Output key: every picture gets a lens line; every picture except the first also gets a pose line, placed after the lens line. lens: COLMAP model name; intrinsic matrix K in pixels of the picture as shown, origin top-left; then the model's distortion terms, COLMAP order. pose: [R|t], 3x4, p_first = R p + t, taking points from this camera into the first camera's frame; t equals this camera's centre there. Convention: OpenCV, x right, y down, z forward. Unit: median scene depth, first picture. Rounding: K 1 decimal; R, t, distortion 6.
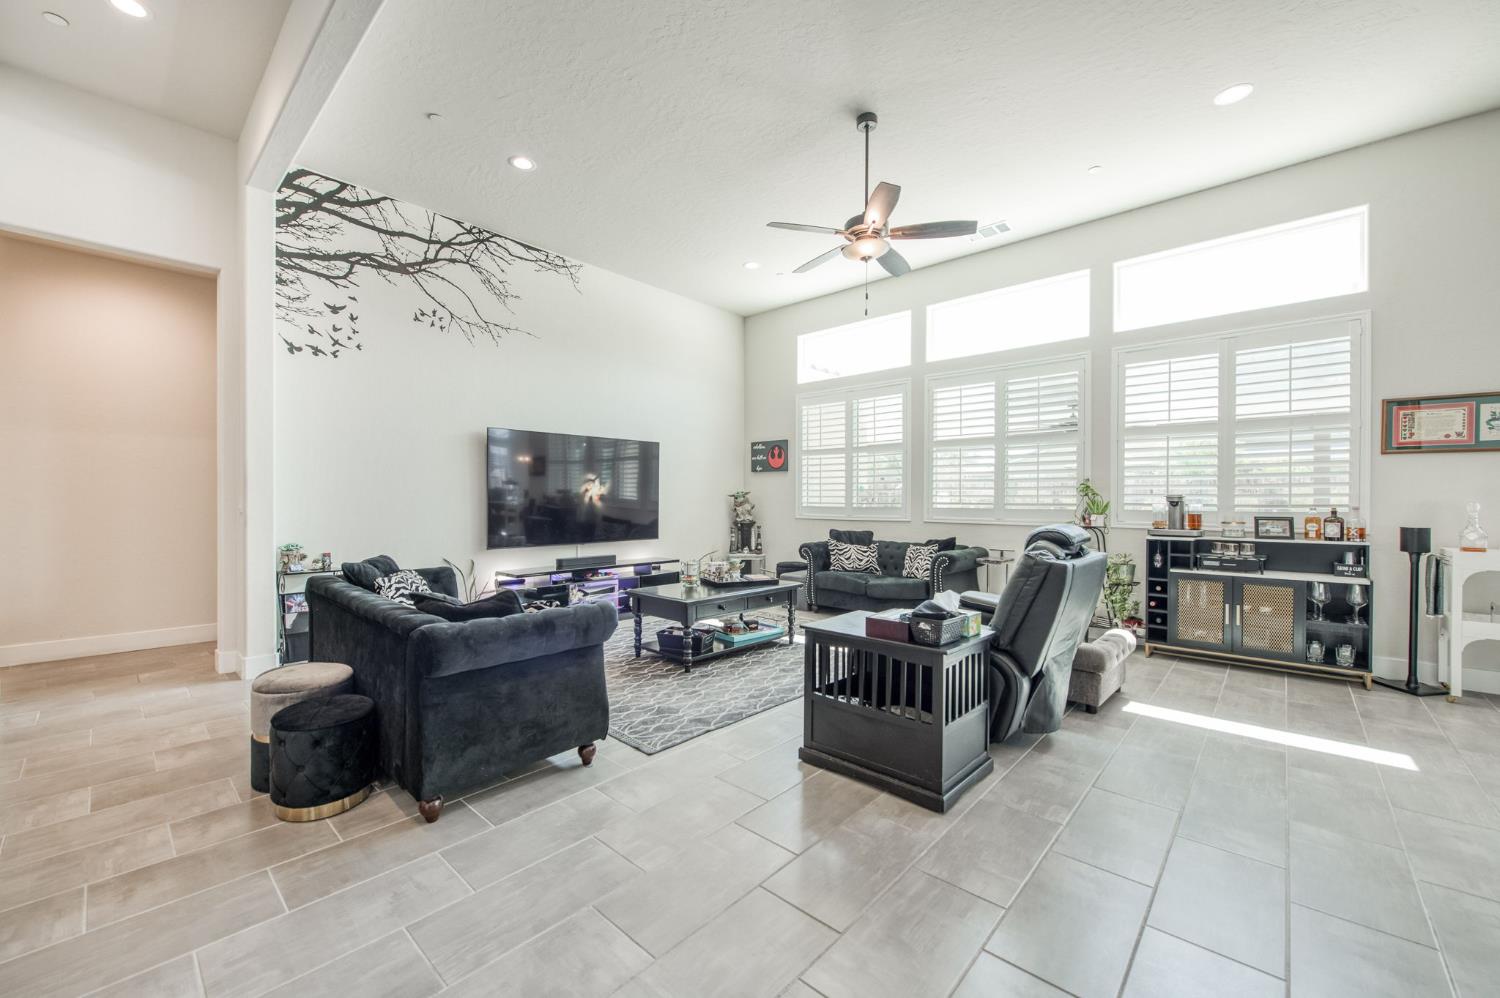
lens RADIAL K [[602.1, 0, 762.3], [0, 602.1, 513.7], [0, 0, 1]] dist [-0.007842, -0.001010]
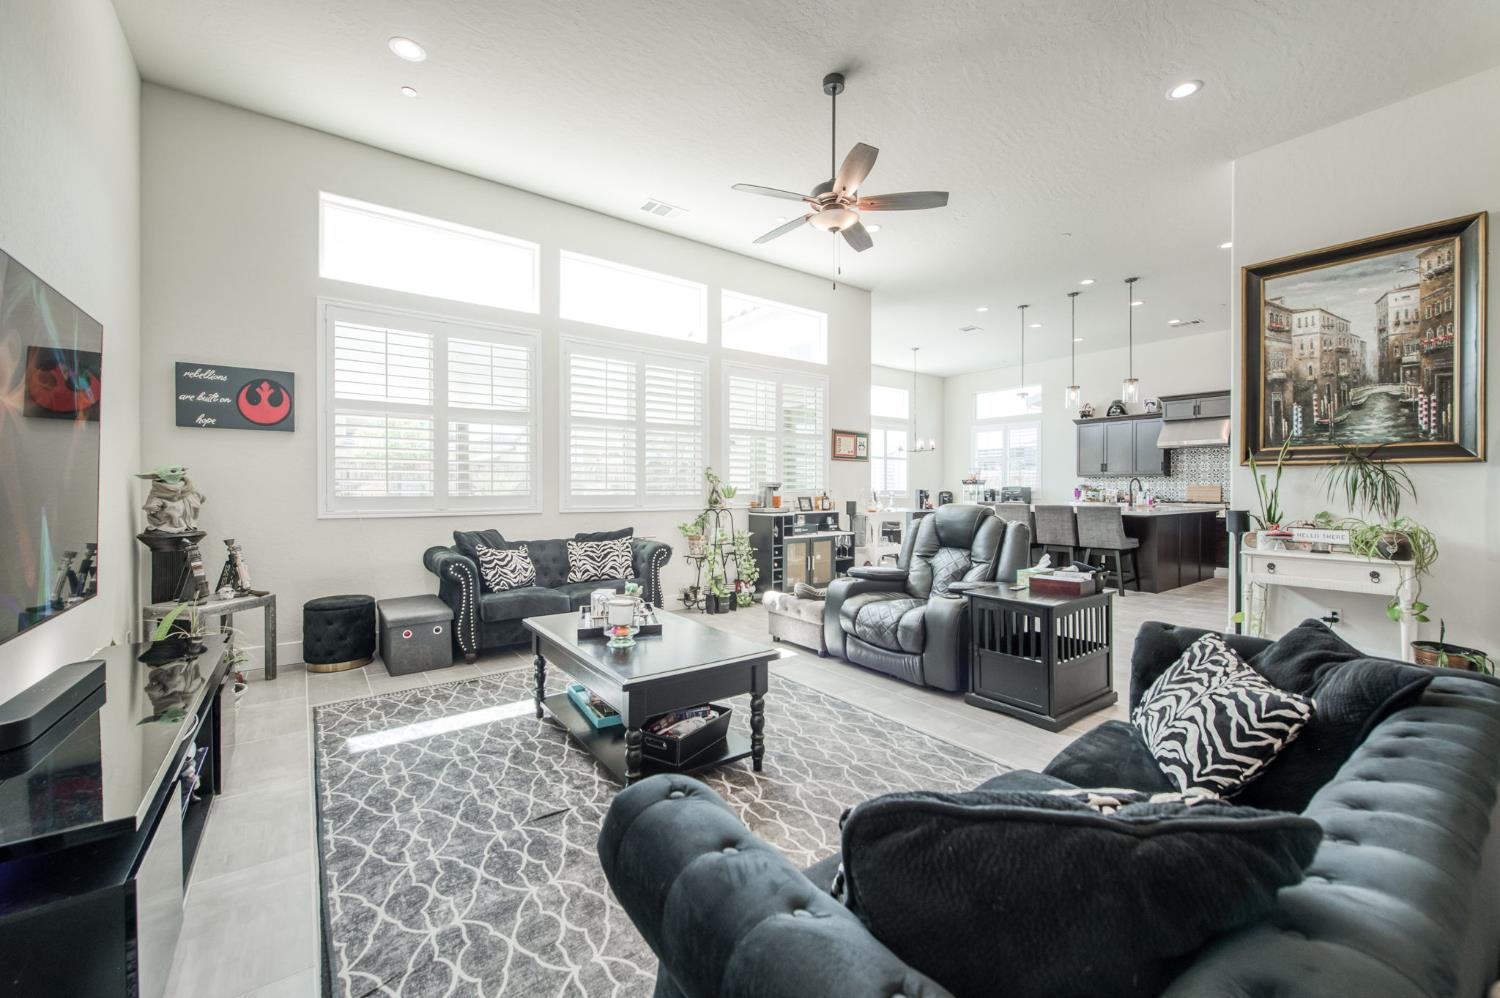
lens RADIAL K [[602.1, 0, 754.3], [0, 602.1, 491.9], [0, 0, 1]] dist [-0.007842, -0.001010]
pose [[0.187433, -0.009437, 0.982232, -0.557177], [0.022276, 0.999738, 0.005354, -0.015440], [-0.982025, 0.020877, 0.187594, 0.686571]]
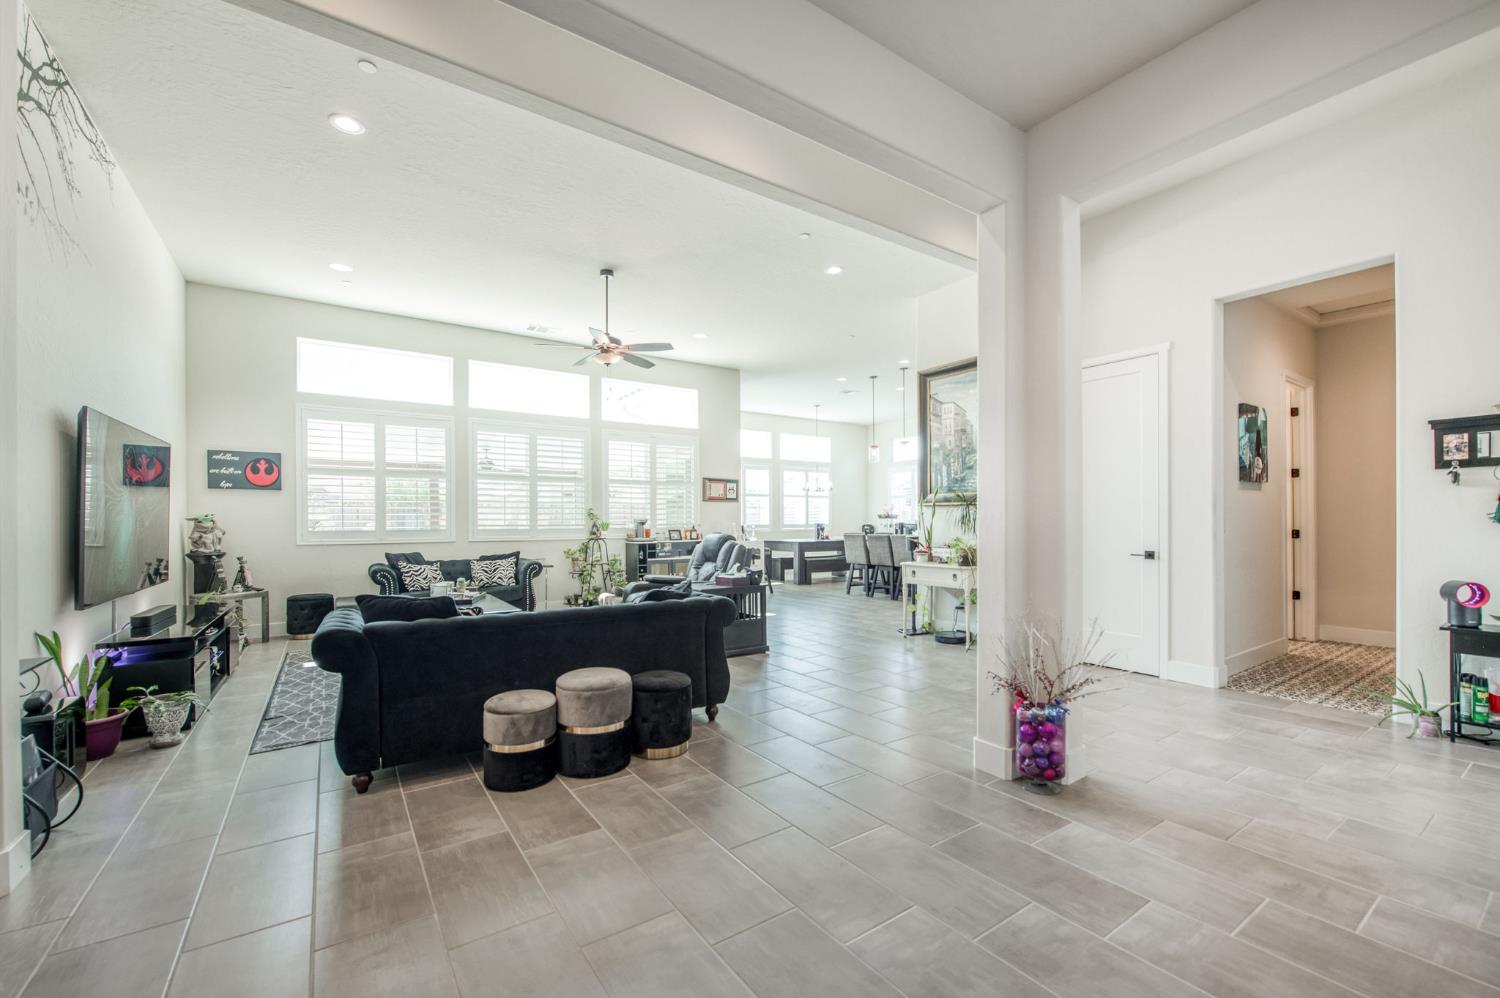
lens RADIAL K [[602.1, 0, 776.2], [0, 602.1, 527.0], [0, 0, 1]] dist [-0.007842, -0.001010]
pose [[0.198496, -0.012208, 0.980026, -0.889710], [0.029282, 0.999550, 0.006520, -0.005710], [-0.979664, 0.027403, 0.198764, 0.207733]]
